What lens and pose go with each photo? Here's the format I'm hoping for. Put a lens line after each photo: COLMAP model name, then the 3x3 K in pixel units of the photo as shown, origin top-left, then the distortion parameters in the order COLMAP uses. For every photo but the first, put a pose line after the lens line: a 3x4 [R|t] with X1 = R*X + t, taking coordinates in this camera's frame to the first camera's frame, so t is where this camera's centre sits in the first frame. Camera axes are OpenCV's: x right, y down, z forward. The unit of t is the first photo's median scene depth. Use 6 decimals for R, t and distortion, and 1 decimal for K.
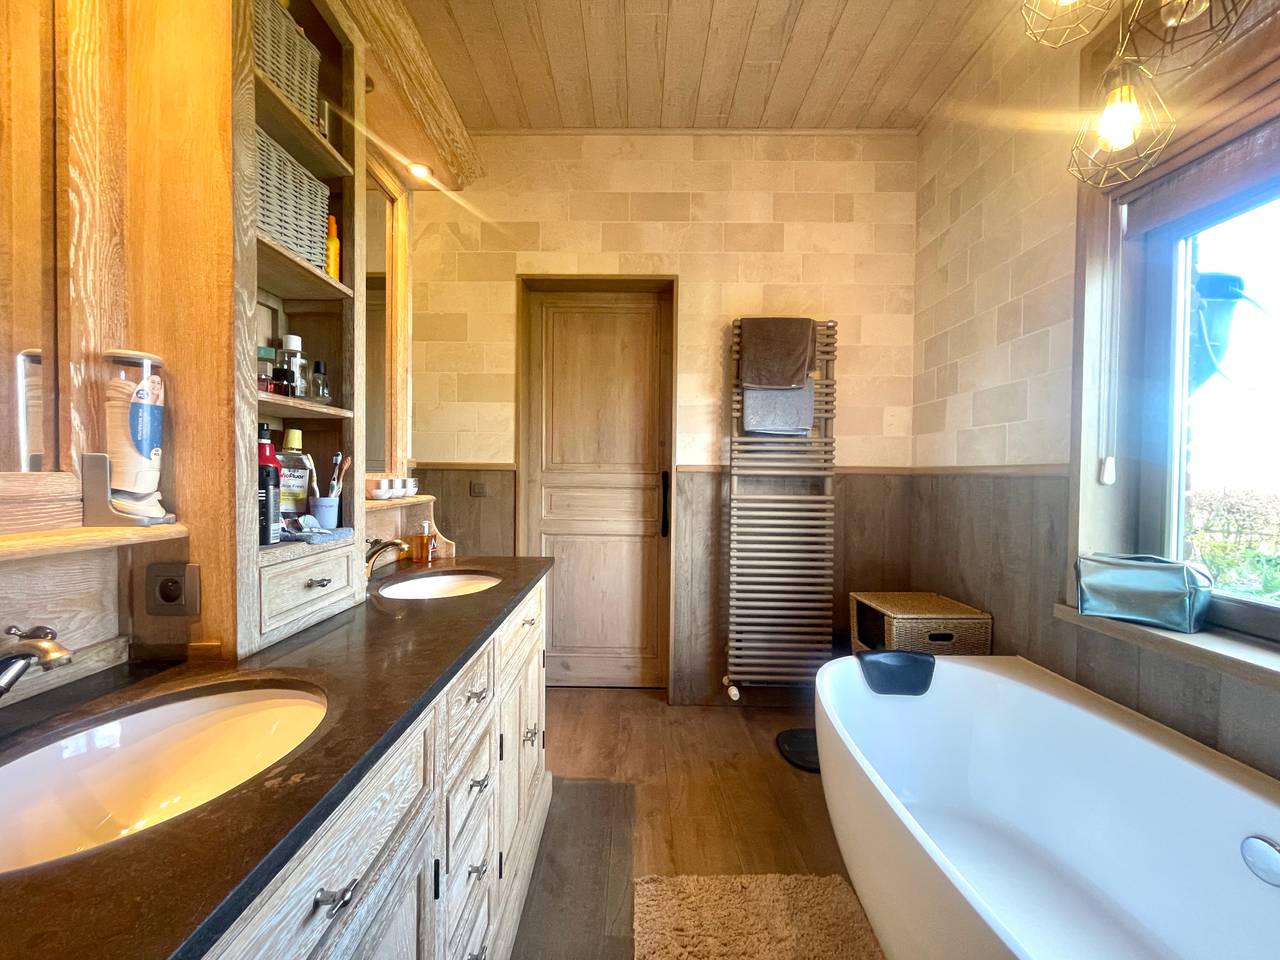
lens RADIAL K [[518.7, 0, 631.8], [0, 518.7, 481.7], [0, 0, 1]] dist [-0.000194, 0.000348]
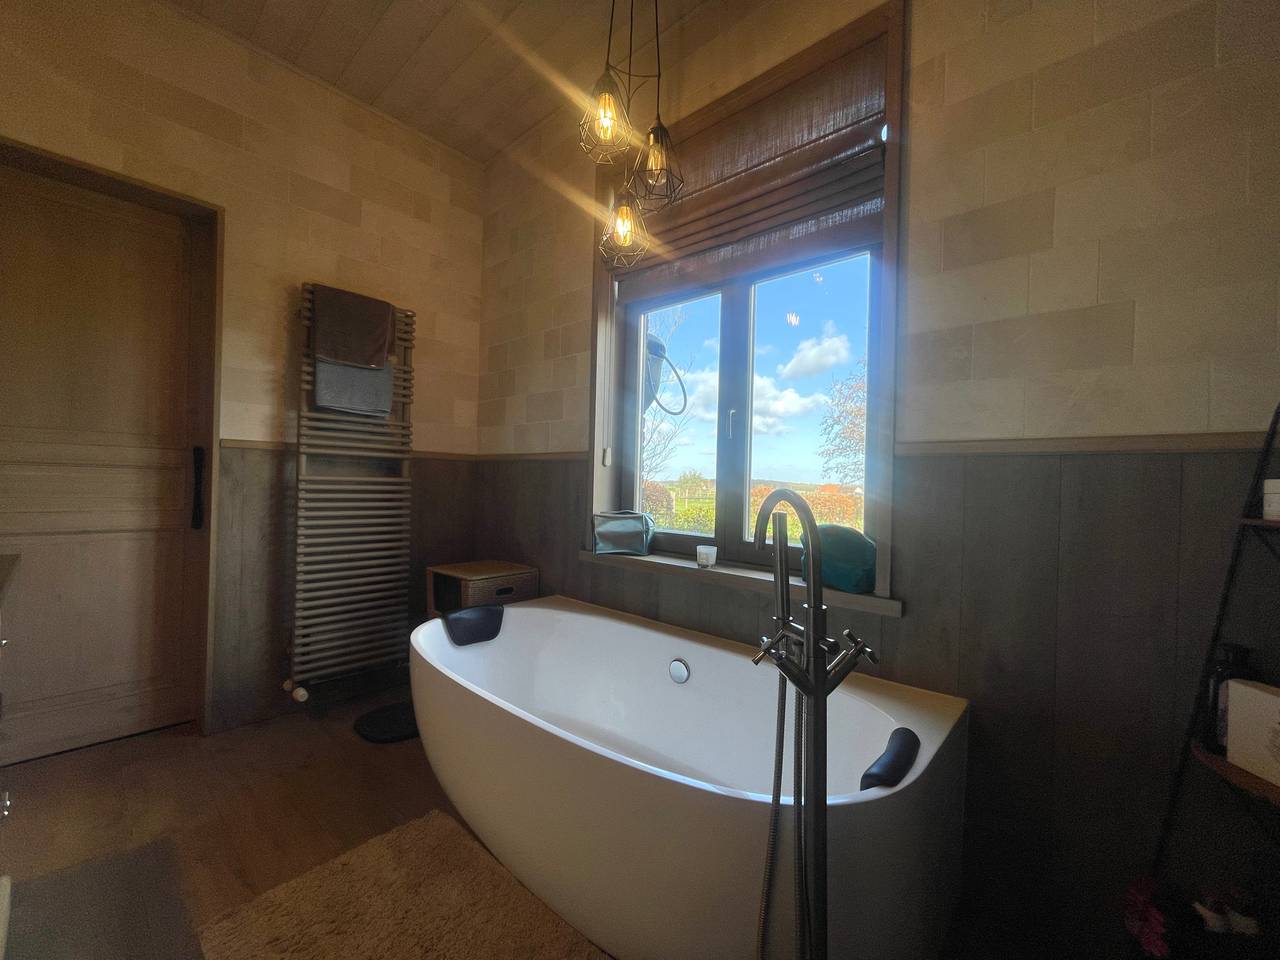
lens RADIAL K [[518.7, 0, 631.8], [0, 518.7, 481.7], [0, 0, 1]] dist [-0.000194, 0.000348]
pose [[0.670617, 0.007428, 0.741767, -0.088855], [-0.007927, 0.999965, -0.002847, 0.034461], [-0.741762, -0.003971, 0.670652, -0.032428]]
